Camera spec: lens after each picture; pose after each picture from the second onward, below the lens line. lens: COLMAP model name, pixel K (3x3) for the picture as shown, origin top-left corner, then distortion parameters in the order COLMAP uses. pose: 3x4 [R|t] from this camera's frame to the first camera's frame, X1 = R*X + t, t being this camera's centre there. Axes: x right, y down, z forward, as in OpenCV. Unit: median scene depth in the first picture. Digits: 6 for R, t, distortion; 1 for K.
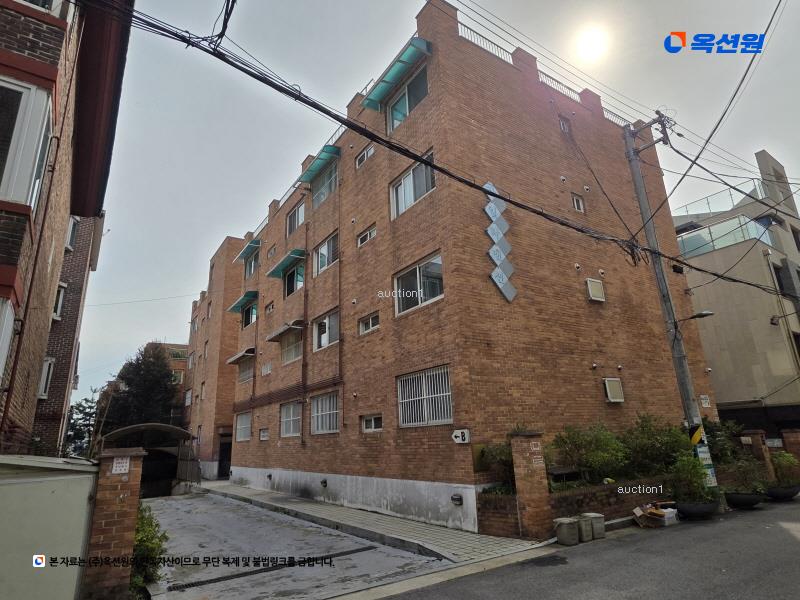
lens RADIAL K [[461.0, 0, 400.0], [0, 461.0, 300.0], [0, 0, 1]] dist [0.003172, 0.000172]
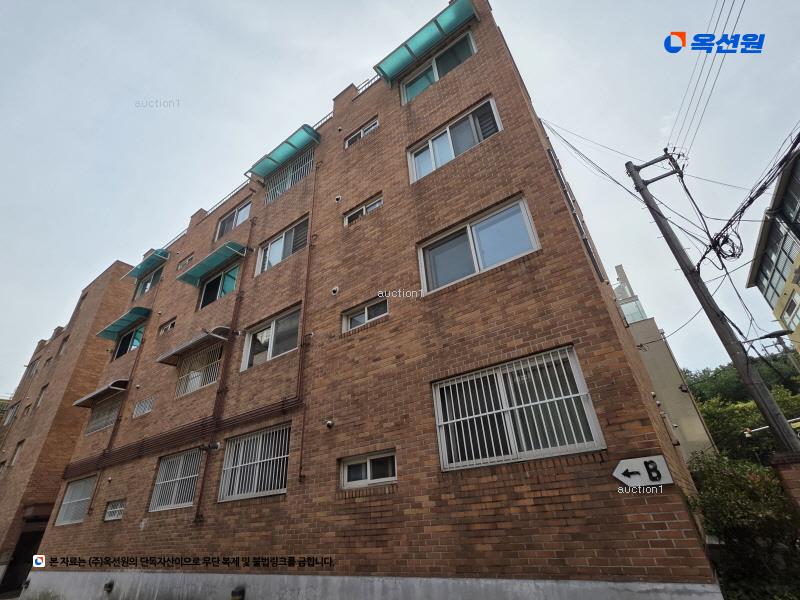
lens RADIAL K [[366.5, 0, 400.0], [0, 366.5, 300.0], [0, 0, 1]] dist [0.001215, 0.000554]
pose [[0.935547, 0.161428, 0.314154, -0.174654], [-0.075697, 0.960416, -0.268087, 0.156927], [-0.344996, 0.227028, 0.910734, 0.441718]]
